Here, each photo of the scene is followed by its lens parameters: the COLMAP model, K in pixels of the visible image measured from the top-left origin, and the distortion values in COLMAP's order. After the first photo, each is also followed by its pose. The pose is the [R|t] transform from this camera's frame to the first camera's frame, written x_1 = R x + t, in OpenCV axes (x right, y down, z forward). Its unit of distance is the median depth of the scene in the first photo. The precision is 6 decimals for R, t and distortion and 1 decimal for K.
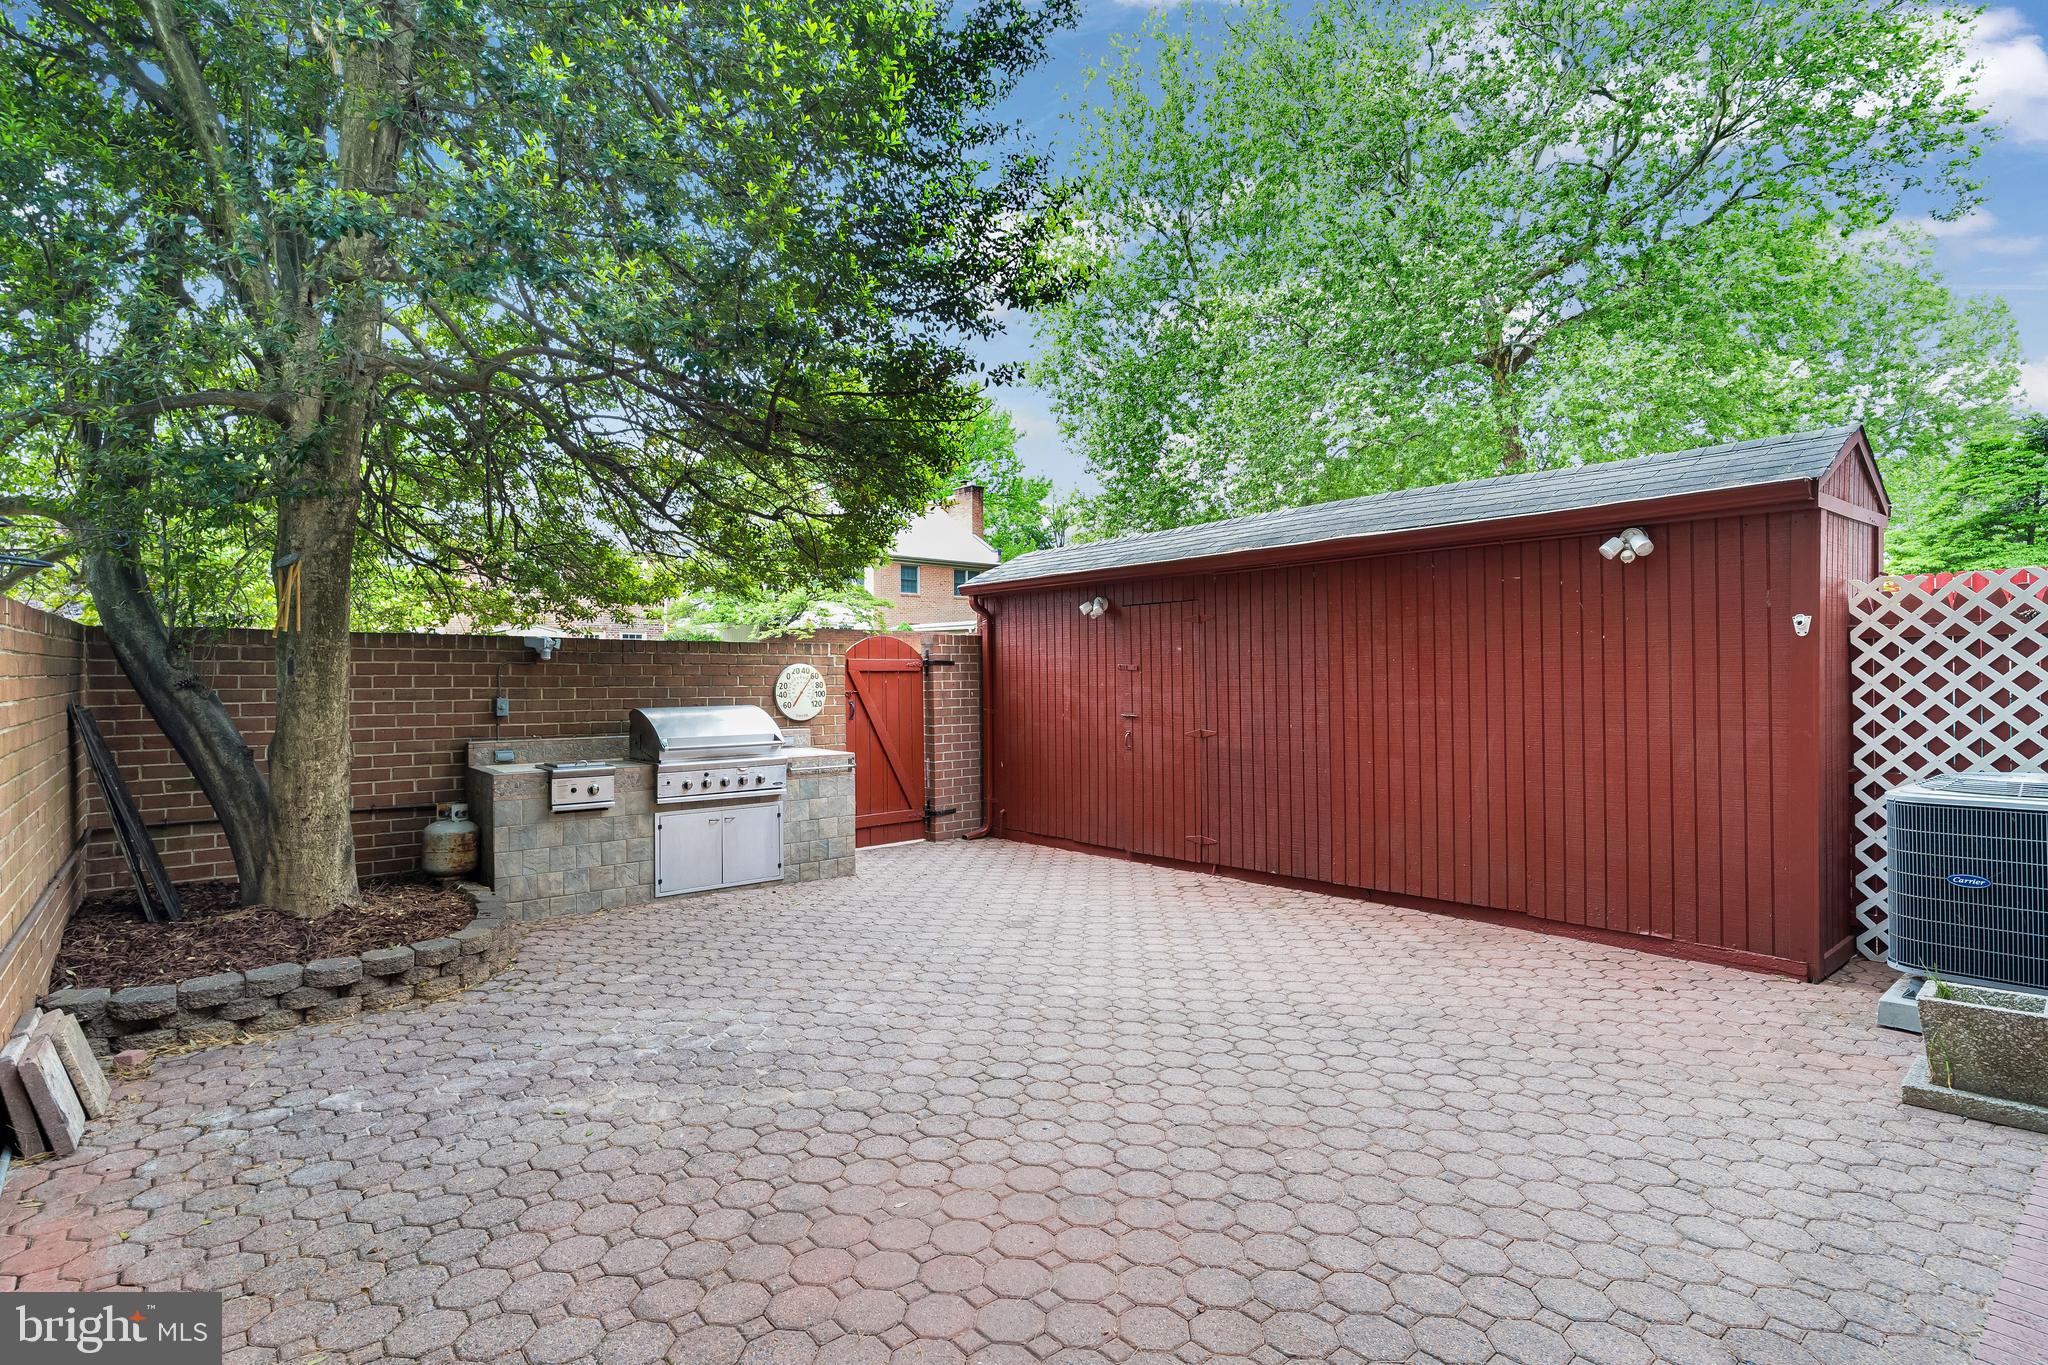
lens RADIAL K [[1005.5, 0, 1004.4], [0, 1005.5, 672.9], [0, 0, 1]] dist [0.000907, 0.000673]
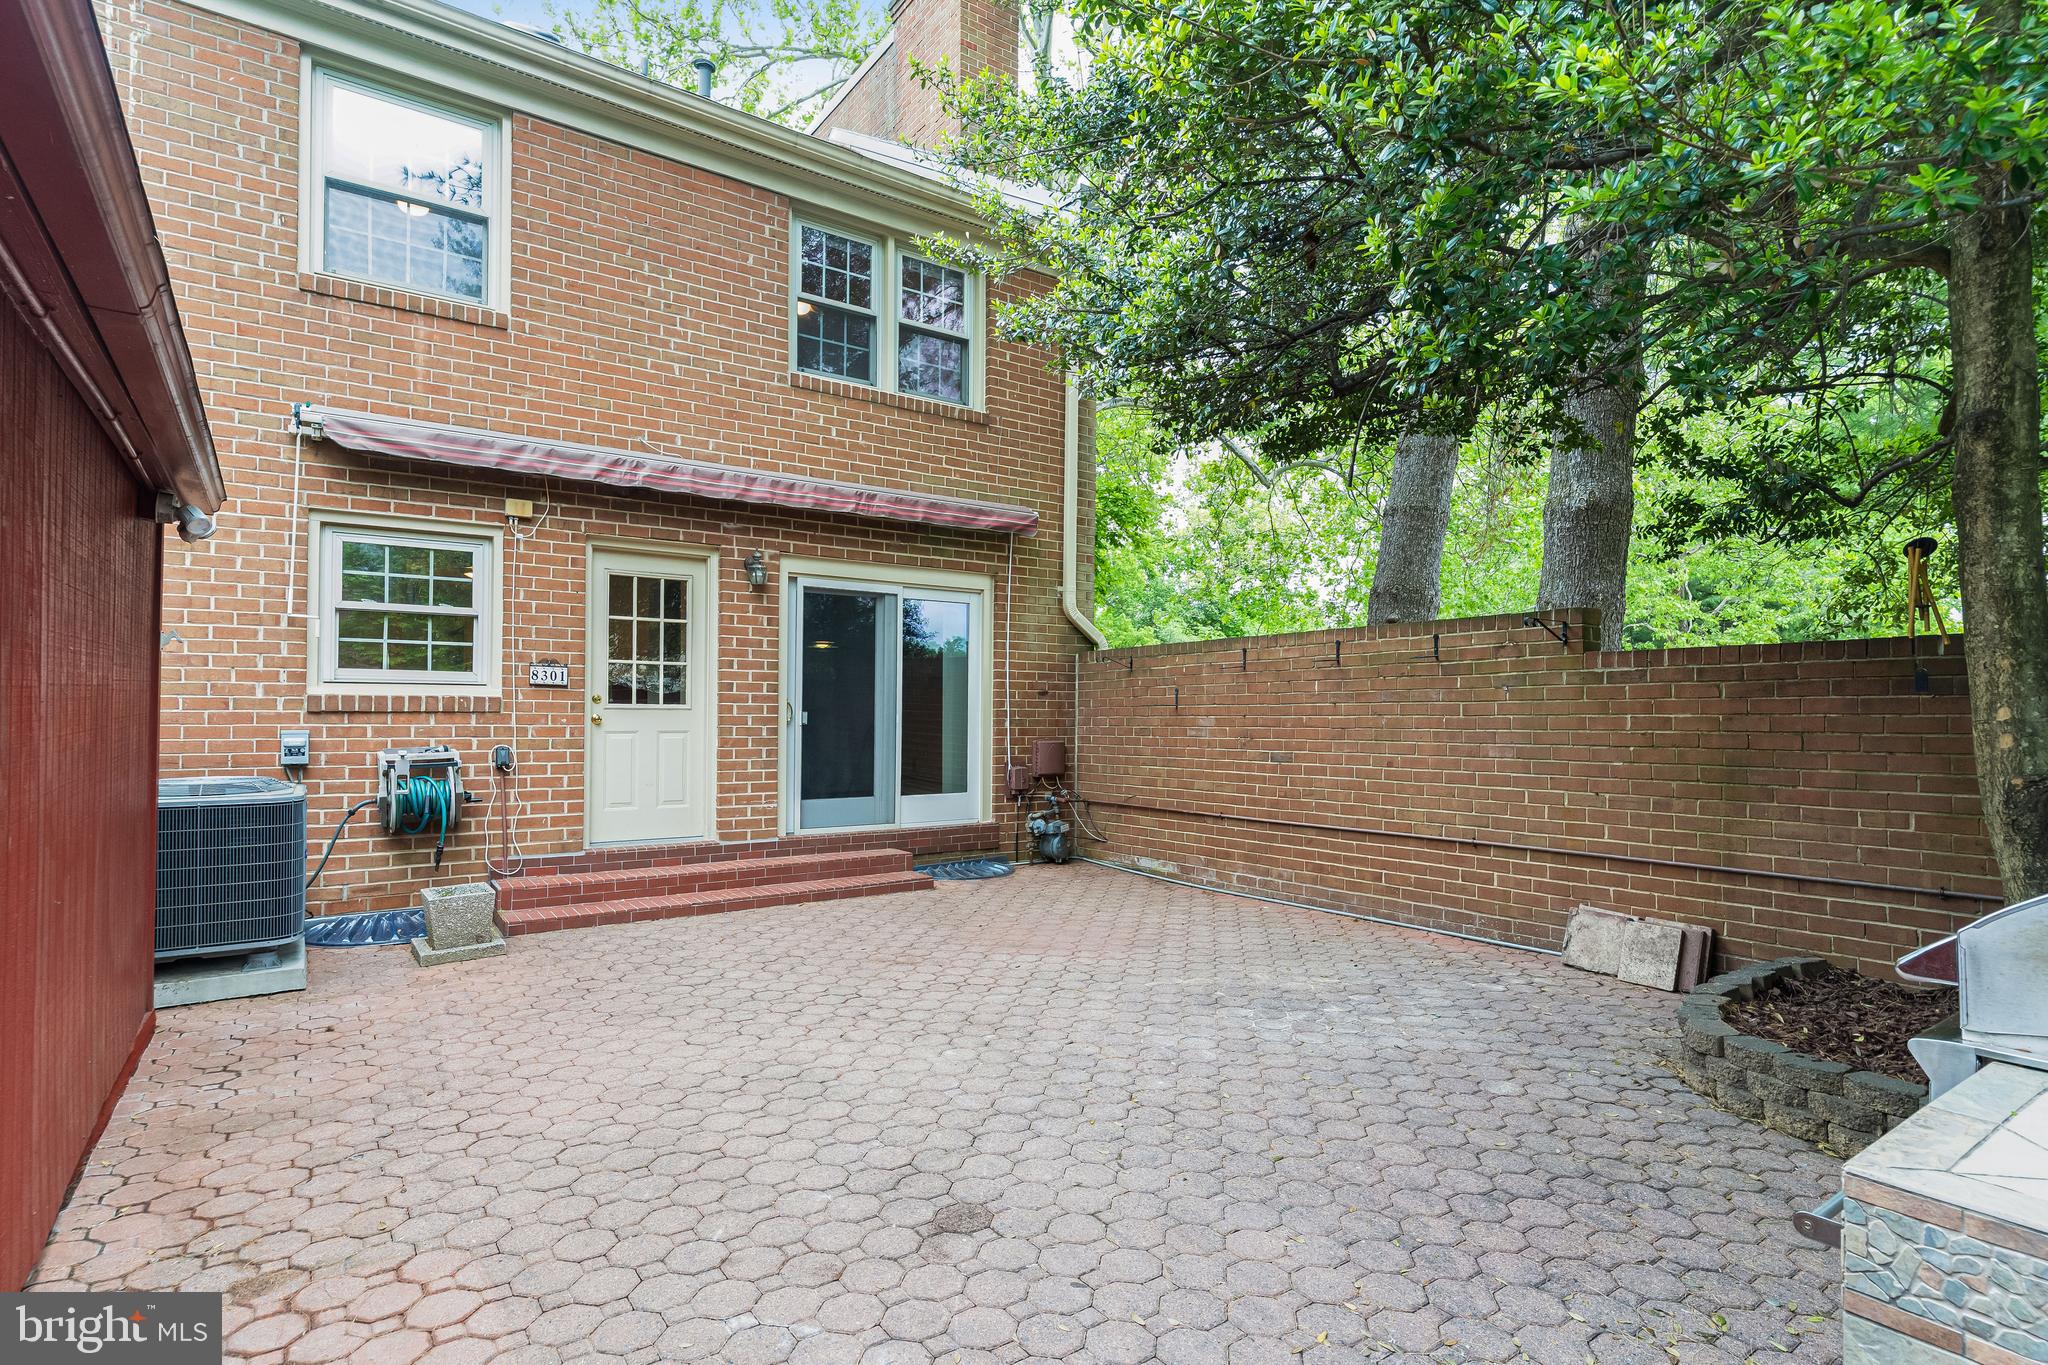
lens RADIAL K [[1005.5, 0, 1004.4], [0, 1005.5, 672.9], [0, 0, 1]] dist [0.000907, 0.000673]
pose [[-0.995824, 0.003337, 0.091233, -0.066221], [-0.000468, 0.999132, -0.041658, 0.021464], [-0.091293, -0.041527, -0.994958, 1.967190]]
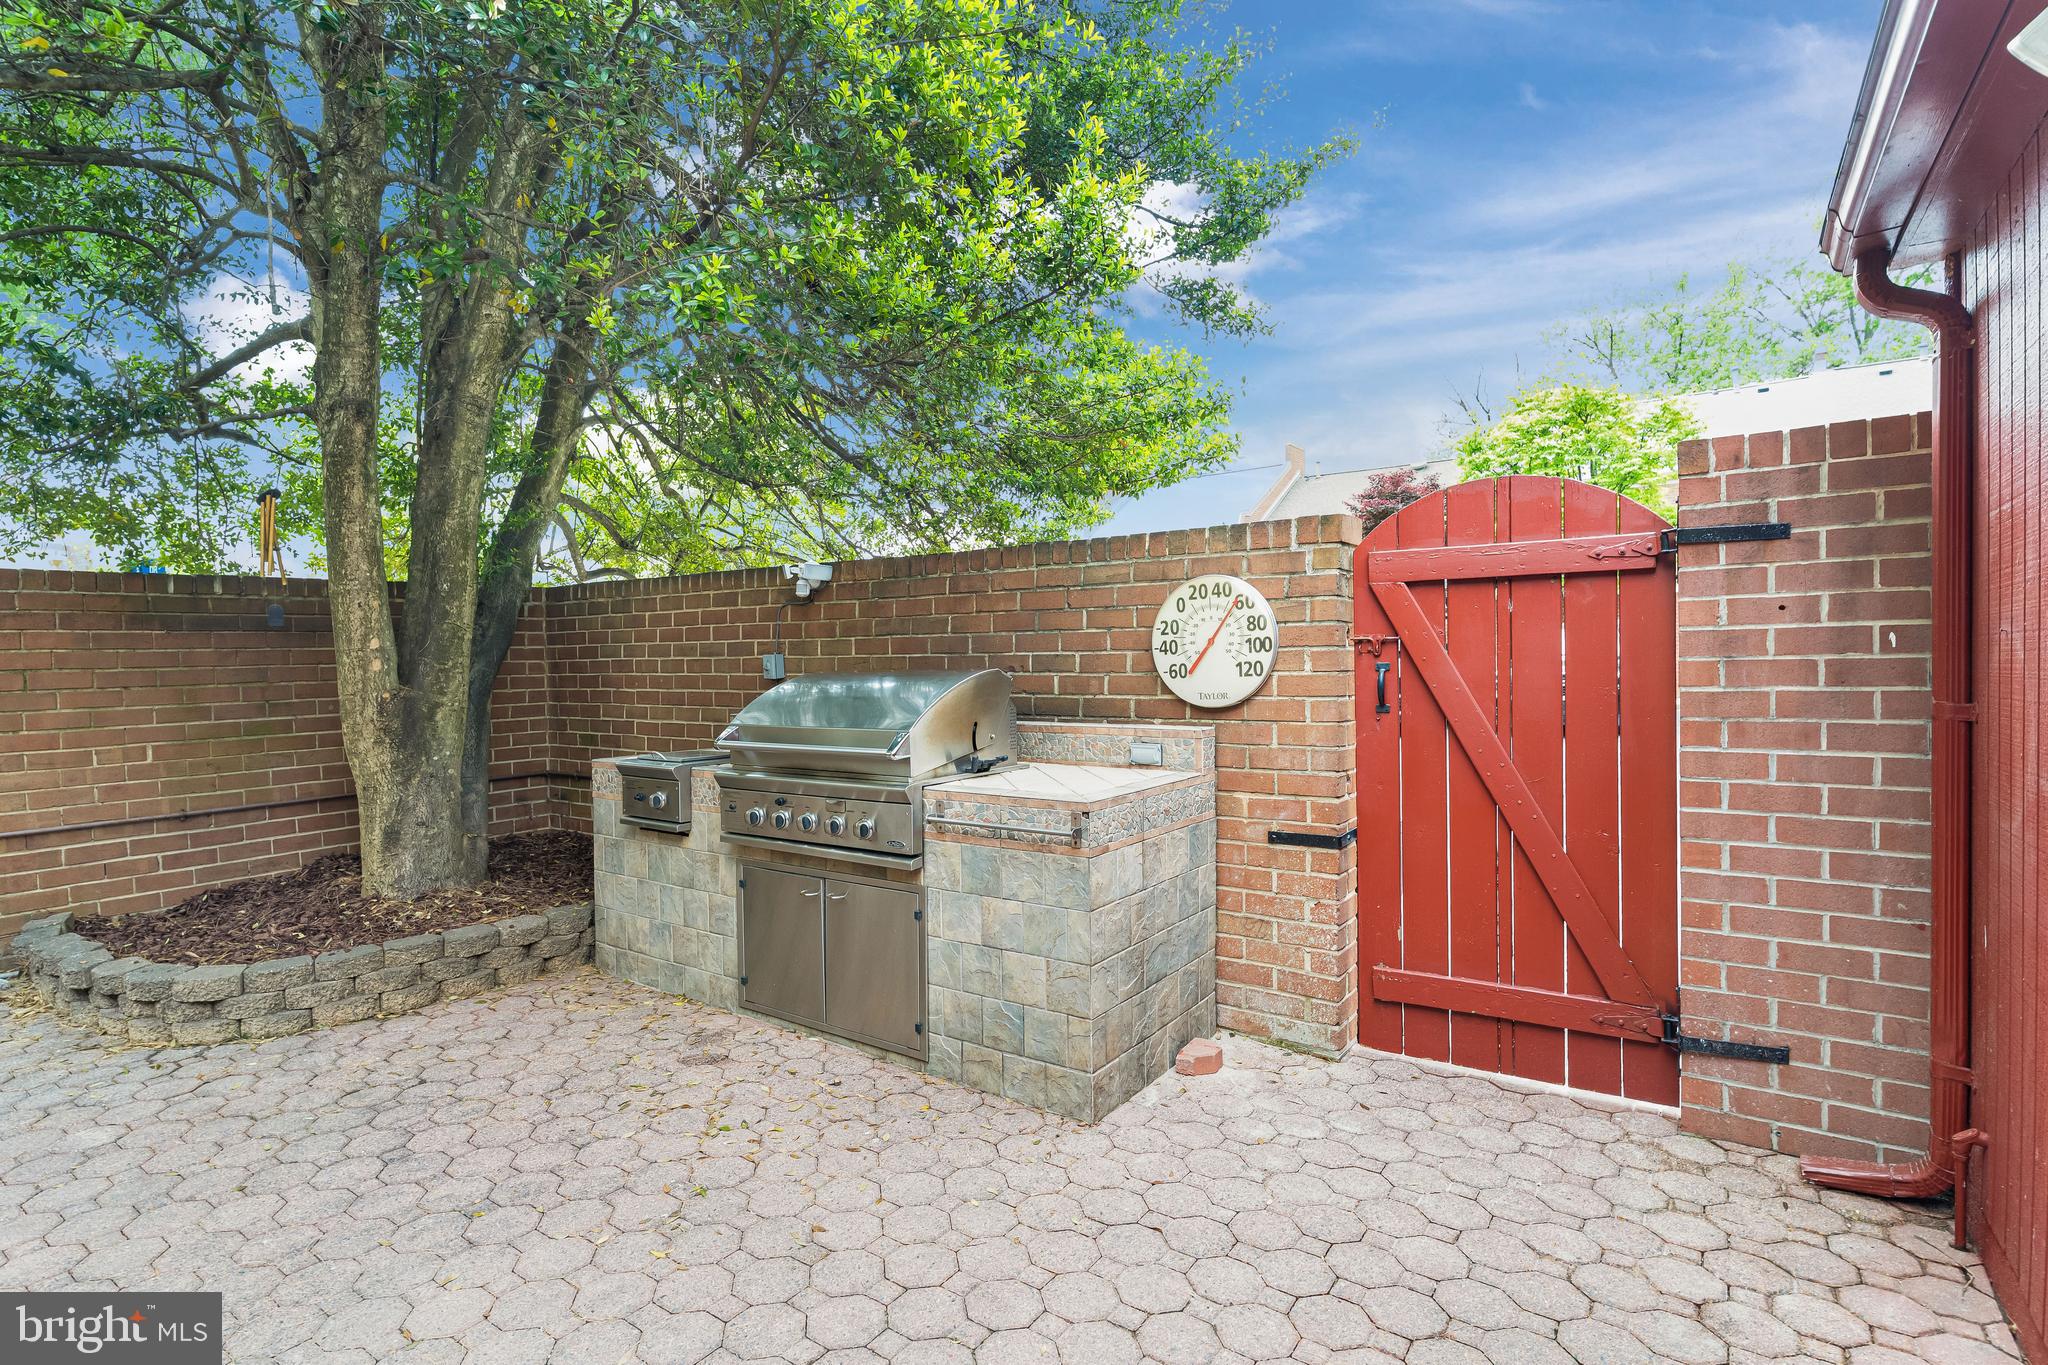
lens RADIAL K [[1005.5, 0, 1004.4], [0, 1005.5, 672.9], [0, 0, 1]] dist [0.000907, 0.000673]
pose [[0.253695, 0.013101, -0.967196, 0.342043], [0.019029, 0.999647, 0.018532, 0.042204], [0.967097, -0.023106, 0.253356, 1.478976]]
